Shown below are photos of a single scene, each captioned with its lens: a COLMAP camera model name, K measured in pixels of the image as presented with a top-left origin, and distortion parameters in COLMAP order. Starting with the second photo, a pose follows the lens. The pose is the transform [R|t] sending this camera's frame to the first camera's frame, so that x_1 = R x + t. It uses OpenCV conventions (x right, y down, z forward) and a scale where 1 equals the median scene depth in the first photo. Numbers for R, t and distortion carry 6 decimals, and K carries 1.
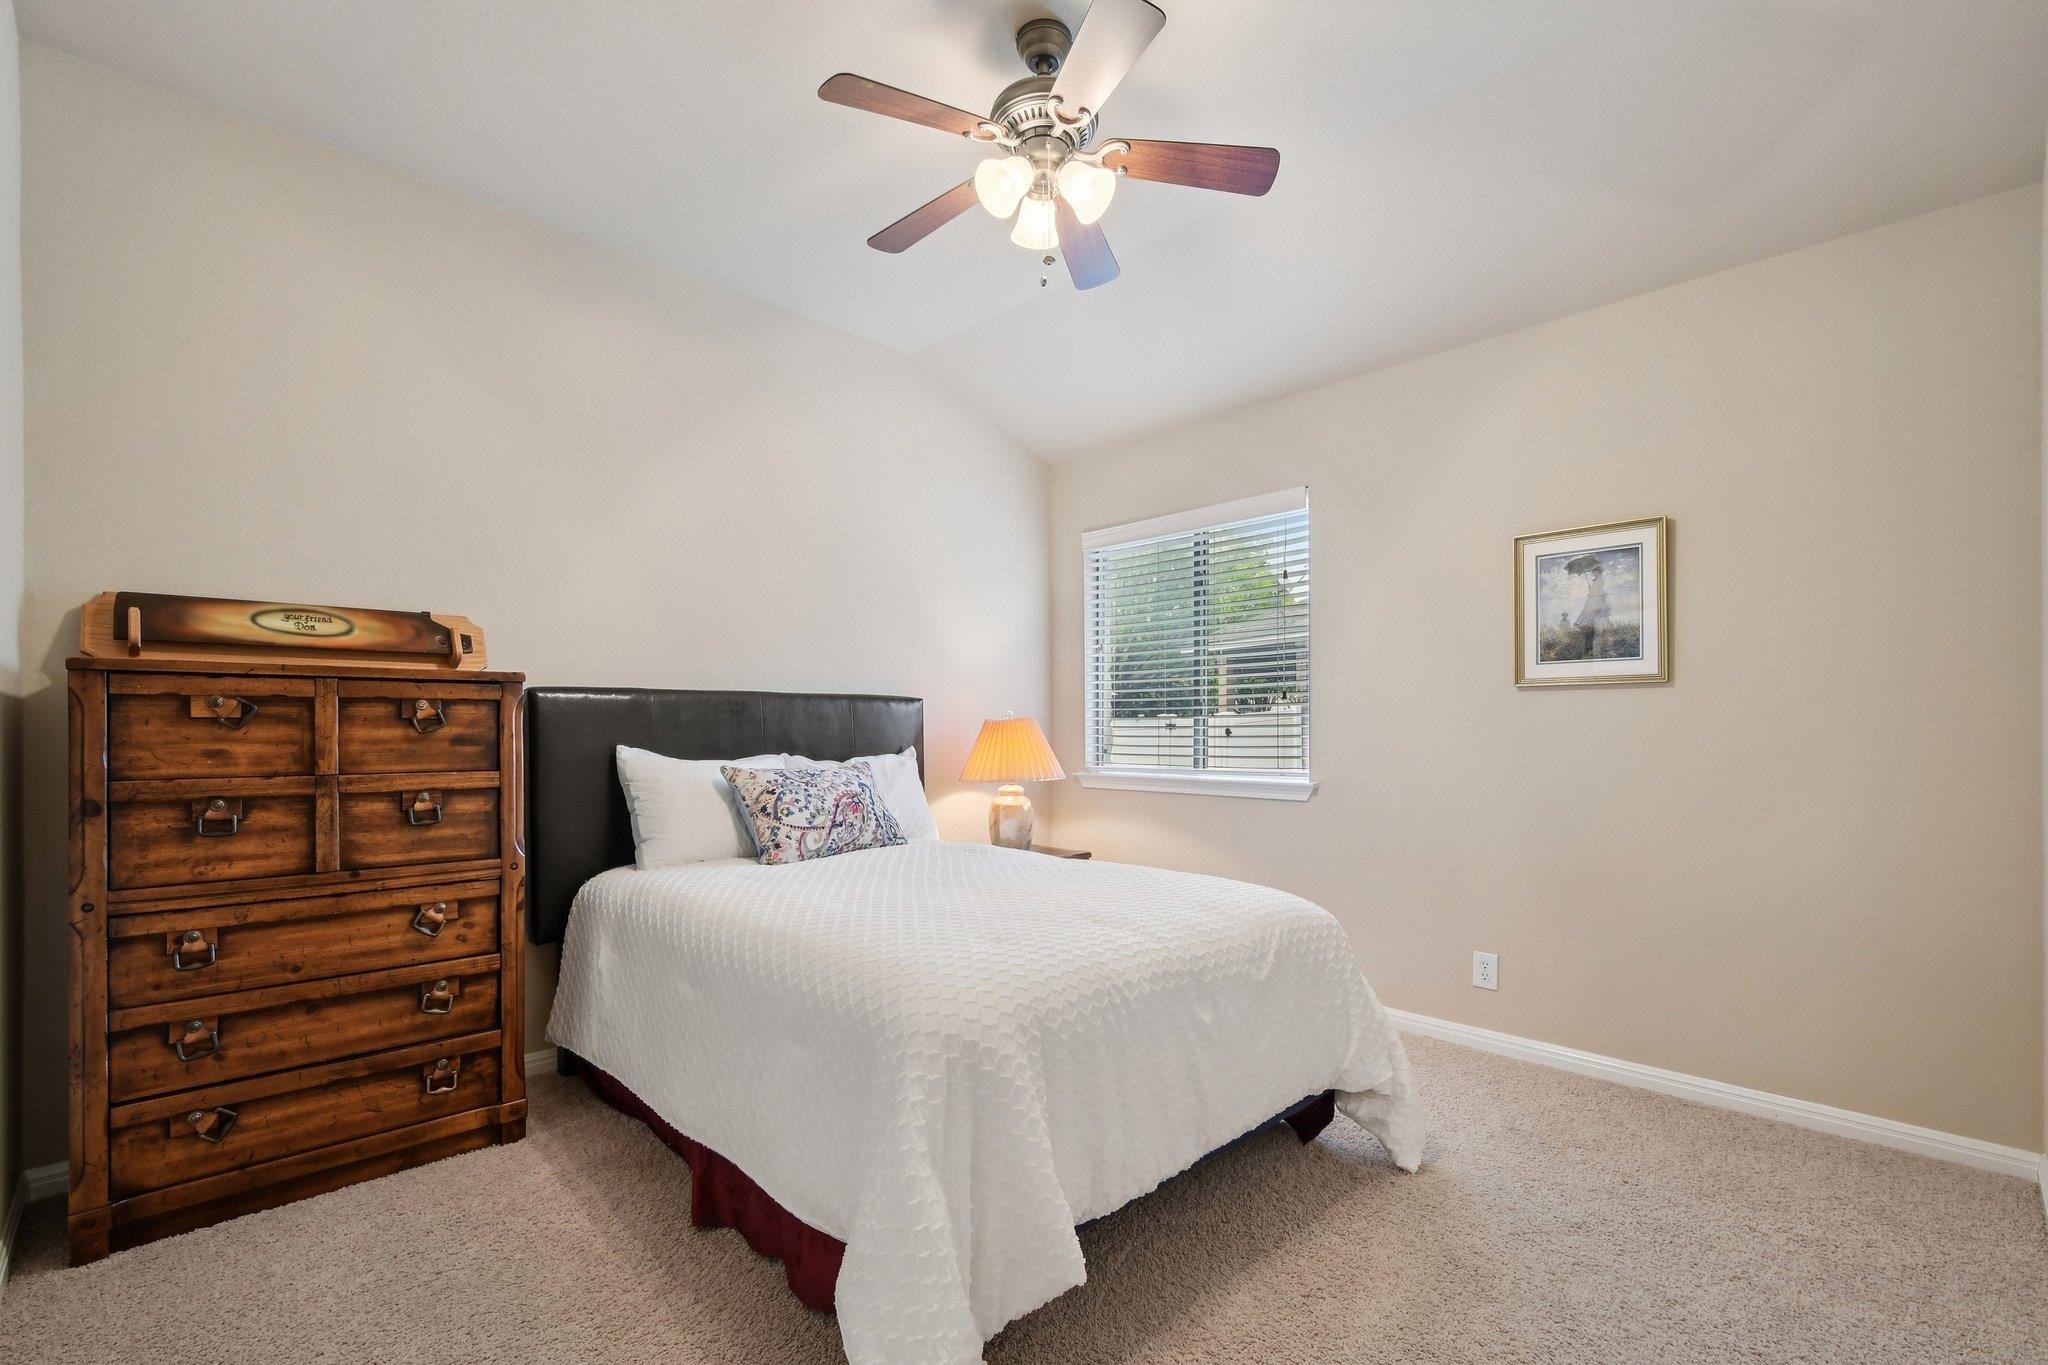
lens RADIAL K [[900.9, 0, 1041.3], [0, 900.9, 717.9], [0, 0, 1]] dist [0.001104, -0.002476]
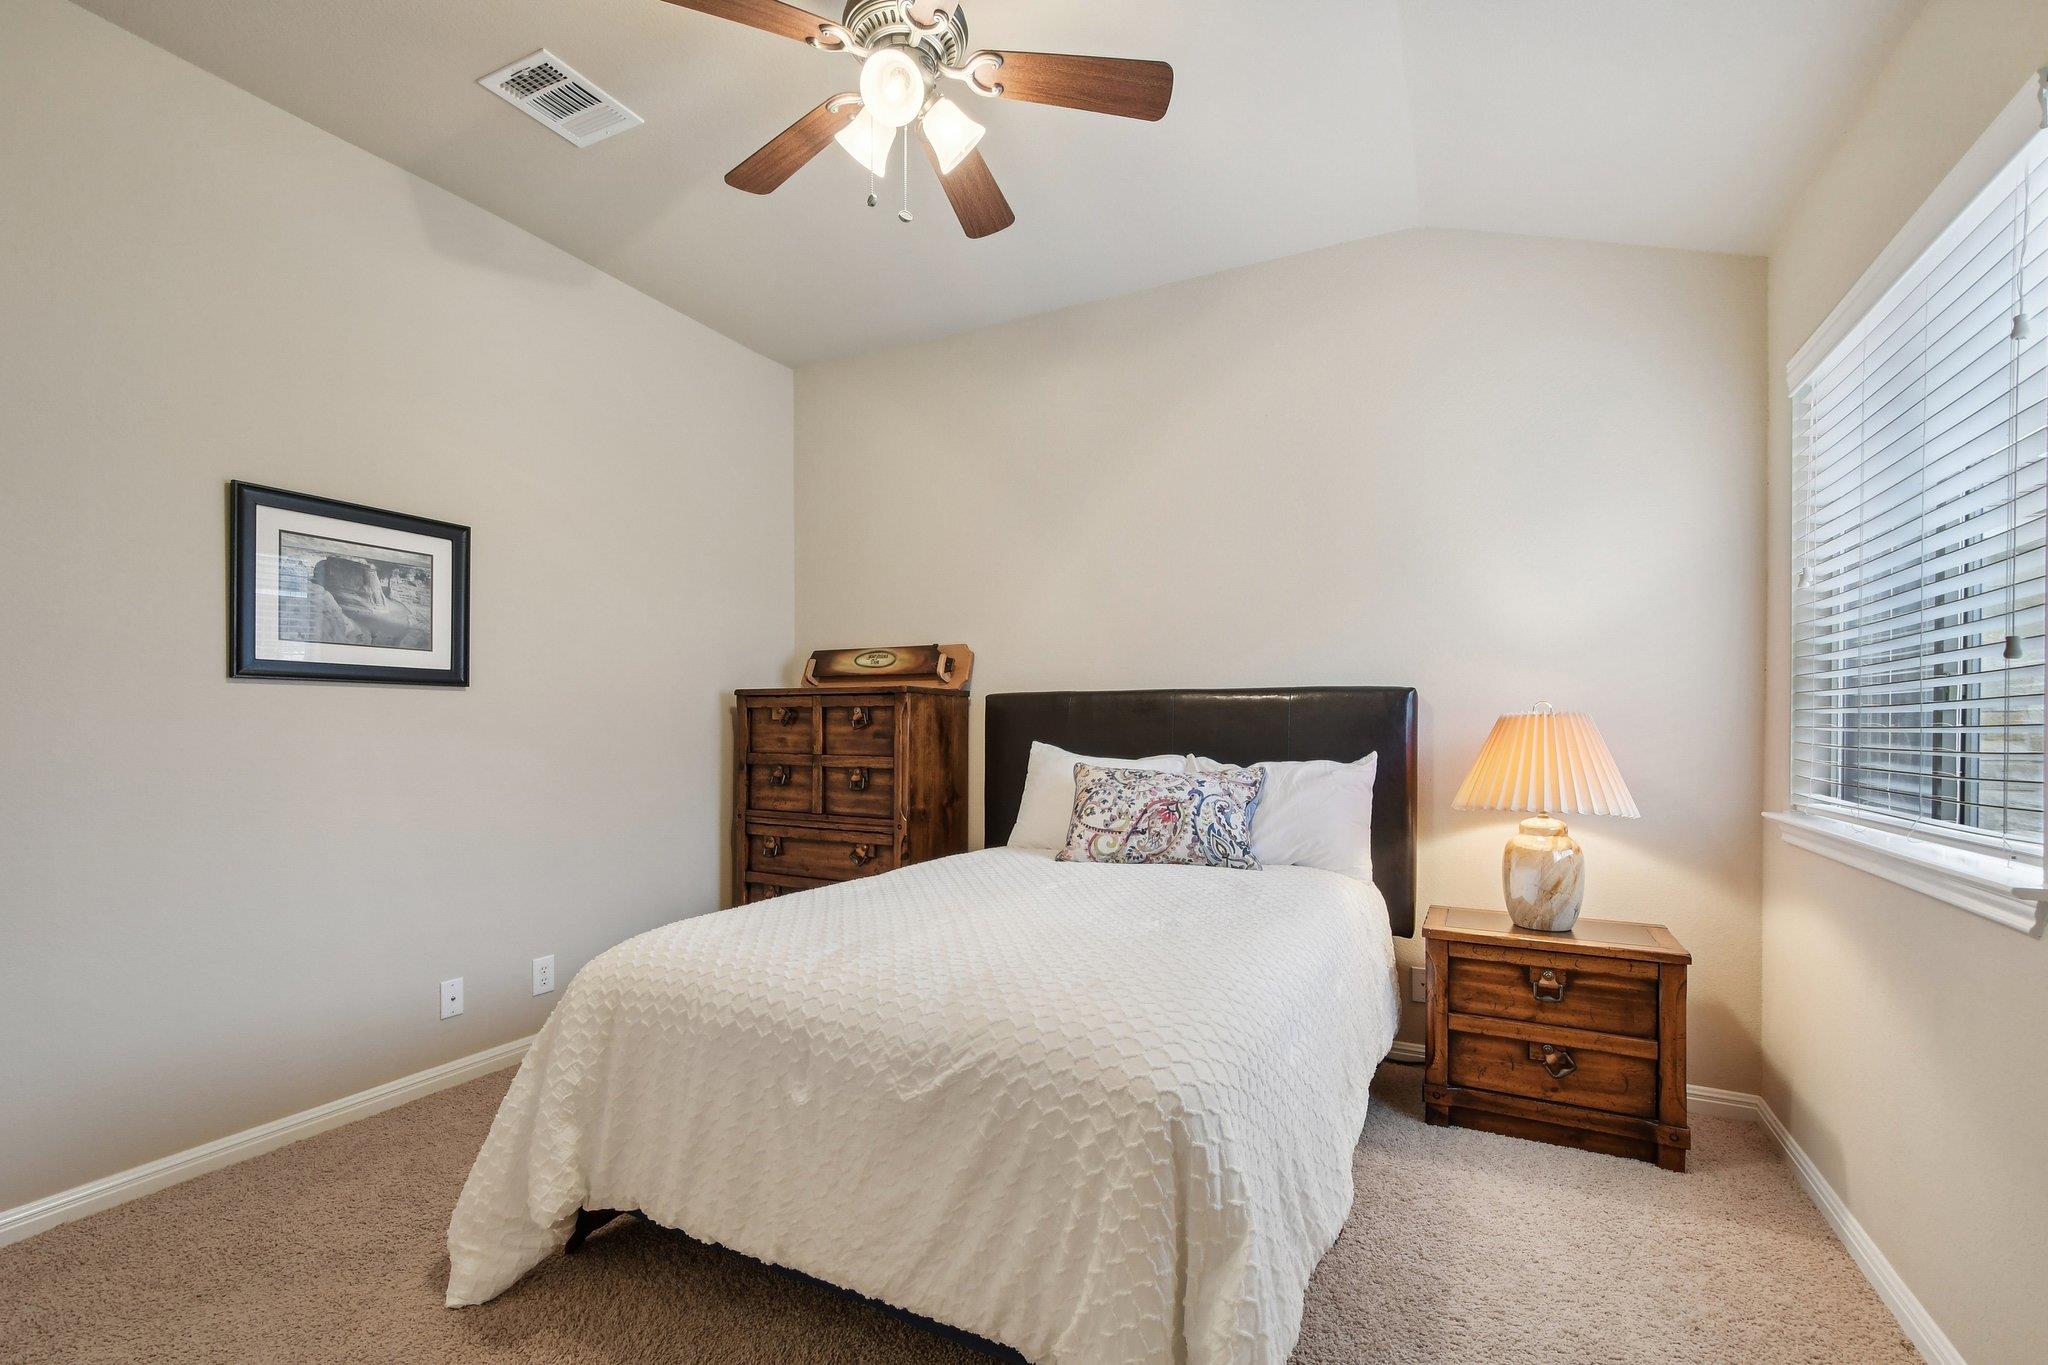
lens RADIAL K [[900.9, 0, 1017.7], [0, 900.9, 733.2], [0, 0, 1]] dist [0.001104, -0.002476]
pose [[0.322253, 0.013277, -0.946560, 0.779831], [0.006176, 0.999851, 0.016127, 0.000574], [0.946633, -0.011043, 0.322123, 0.732751]]
